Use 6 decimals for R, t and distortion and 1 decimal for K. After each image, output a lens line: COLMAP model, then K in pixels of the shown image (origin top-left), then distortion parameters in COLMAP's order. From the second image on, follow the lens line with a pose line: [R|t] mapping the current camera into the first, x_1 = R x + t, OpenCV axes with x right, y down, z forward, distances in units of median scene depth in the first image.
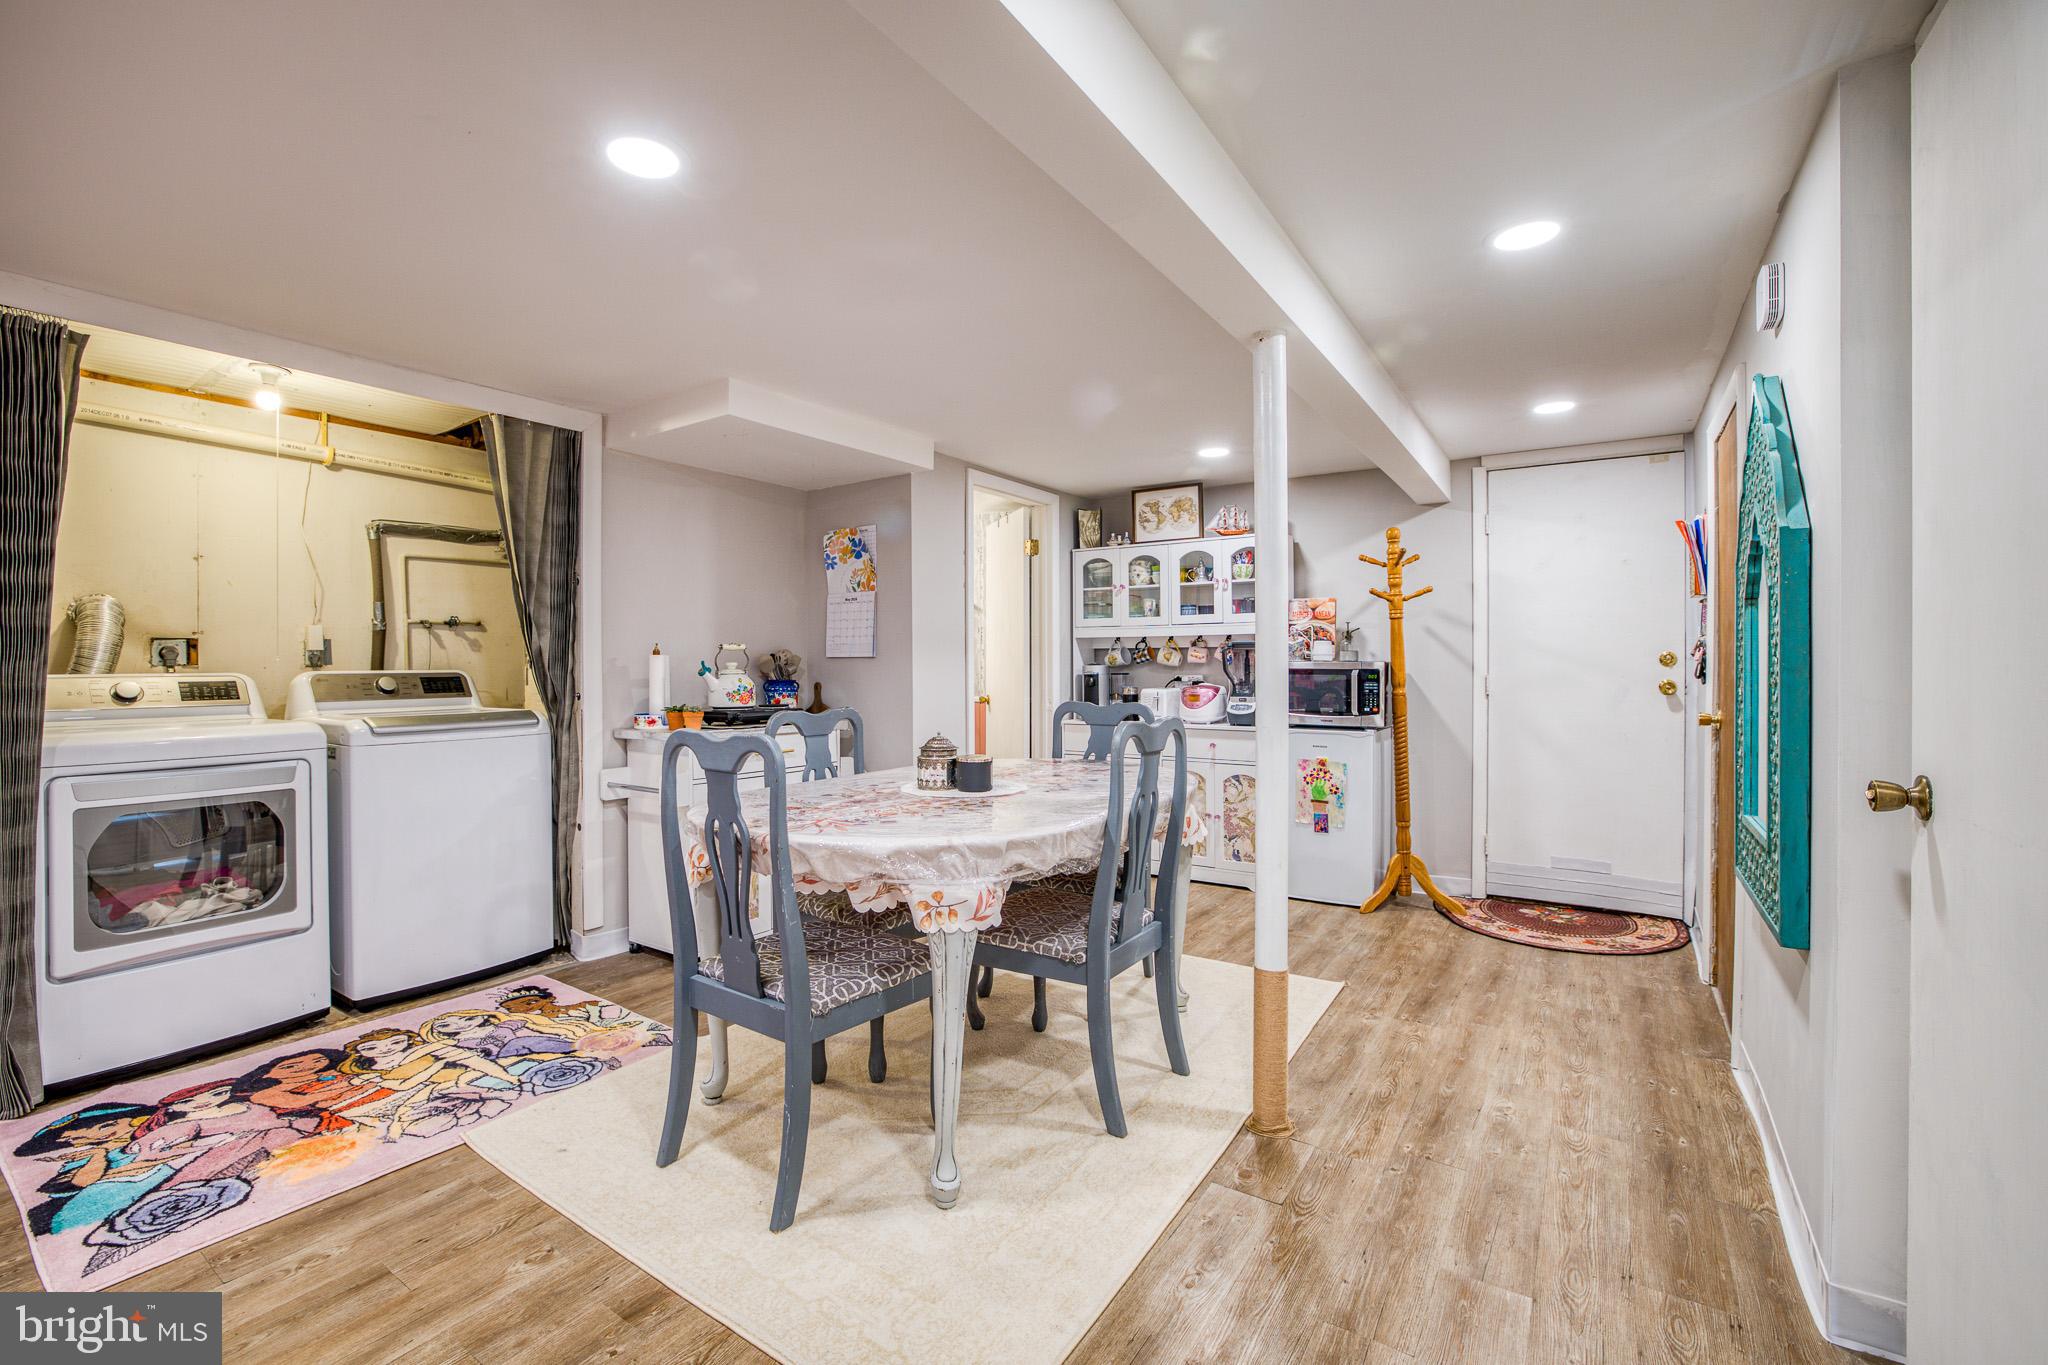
lens RADIAL K [[868.5, 0, 1014.5], [0, 868.5, 672.8], [0, 0, 1]] dist [-0.031608, 0.005119]
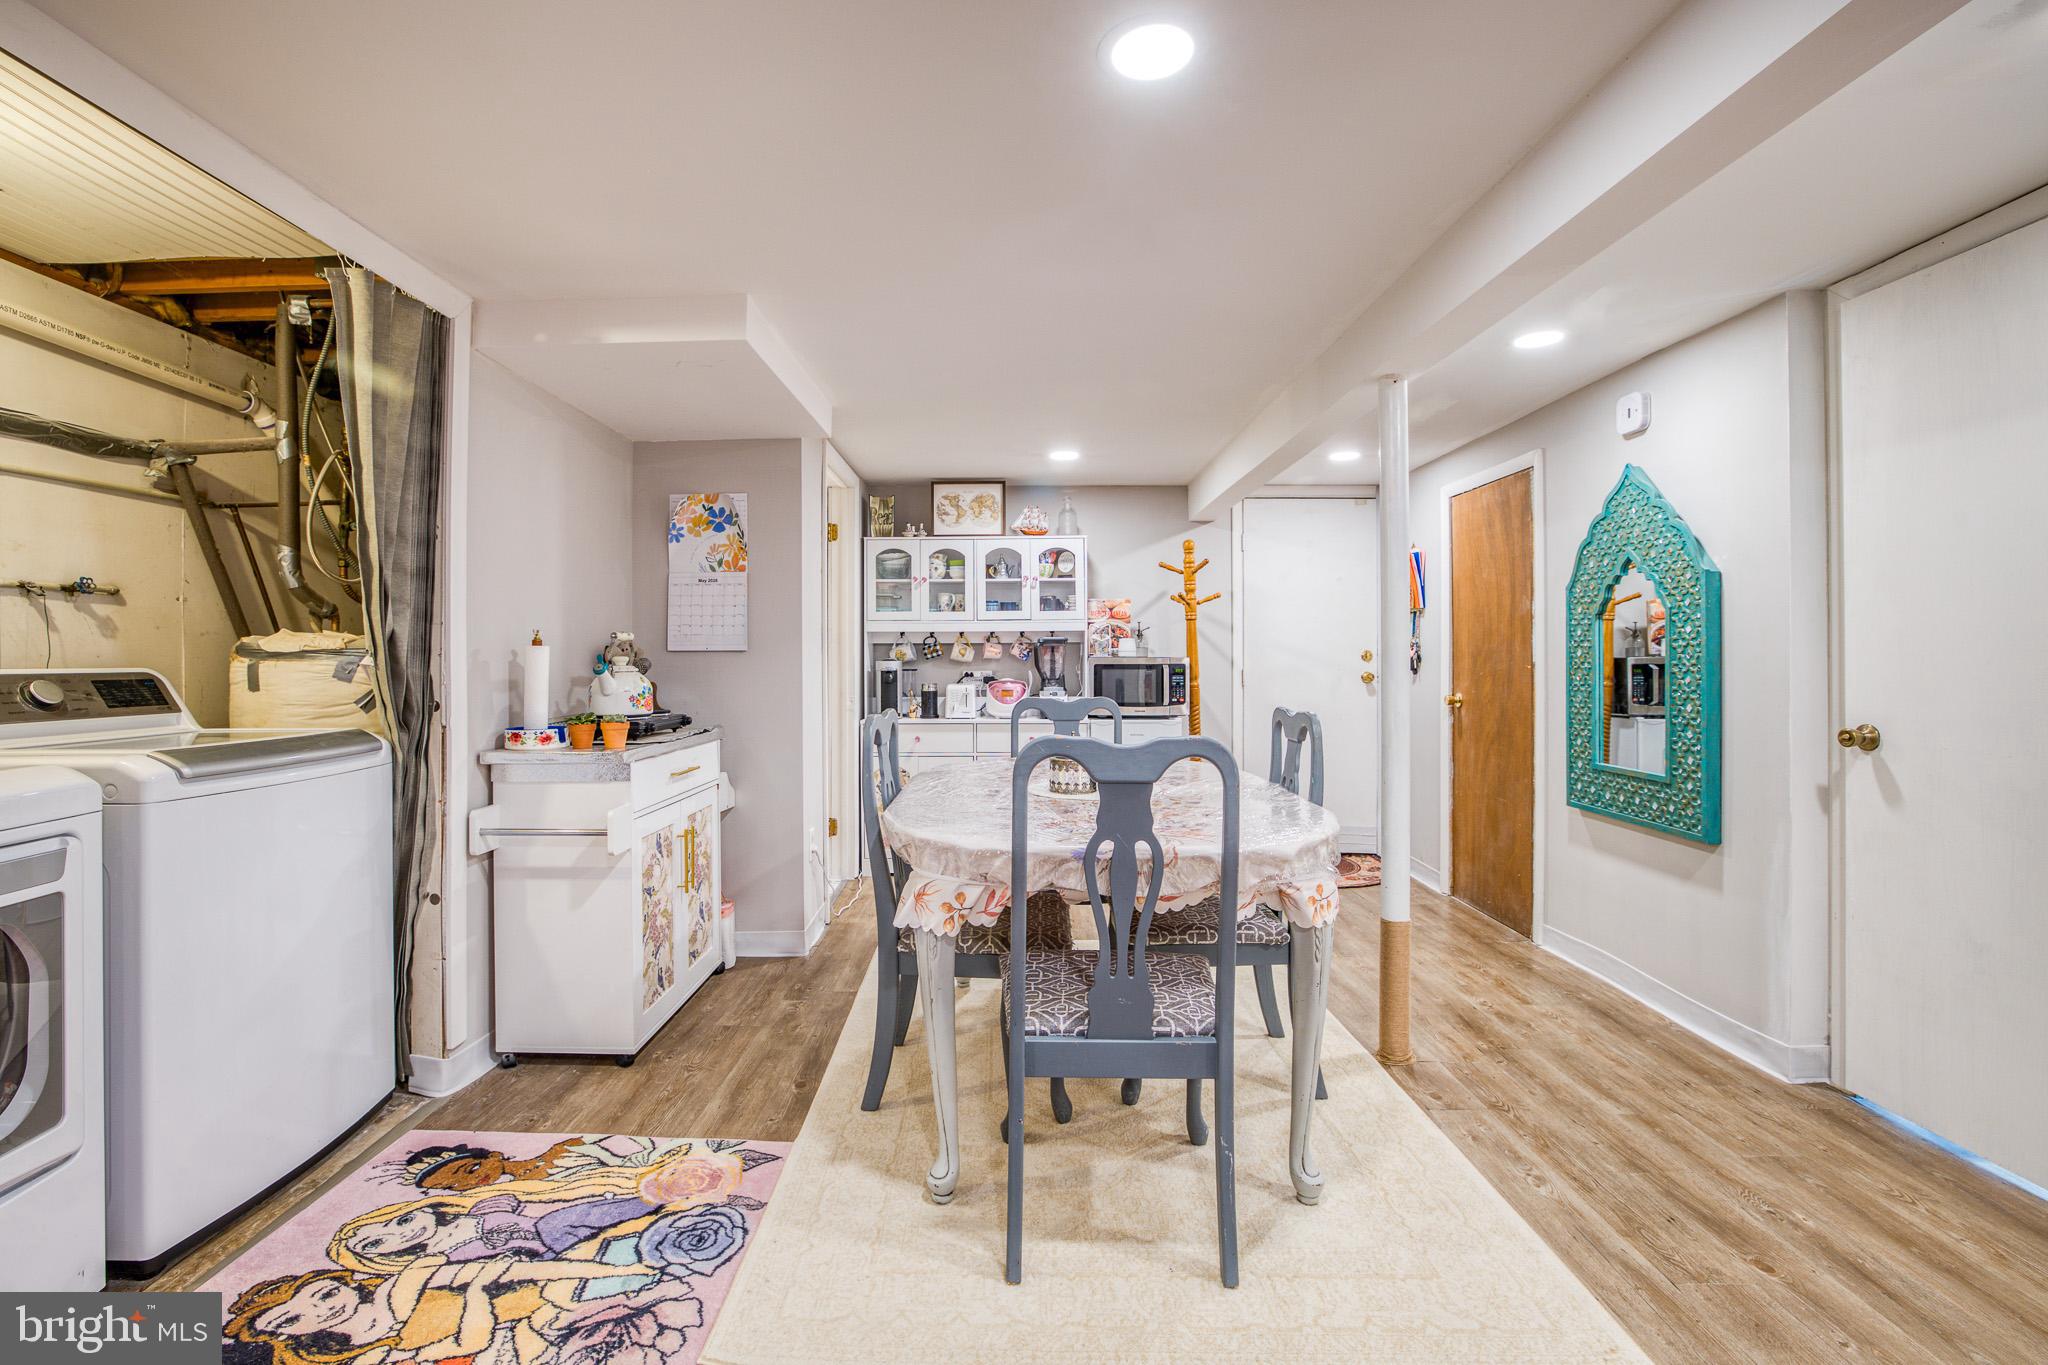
lens RADIAL K [[868.5, 0, 1094.4], [0, 868.5, 658.3], [0, 0, 1]] dist [-0.031608, 0.005119]
pose [[0.838960, 0.001002, 0.544192, -0.374283], [0.005762, 0.999926, -0.010723, 0.000097], [-0.544162, 0.012132, 0.838892, 0.133432]]
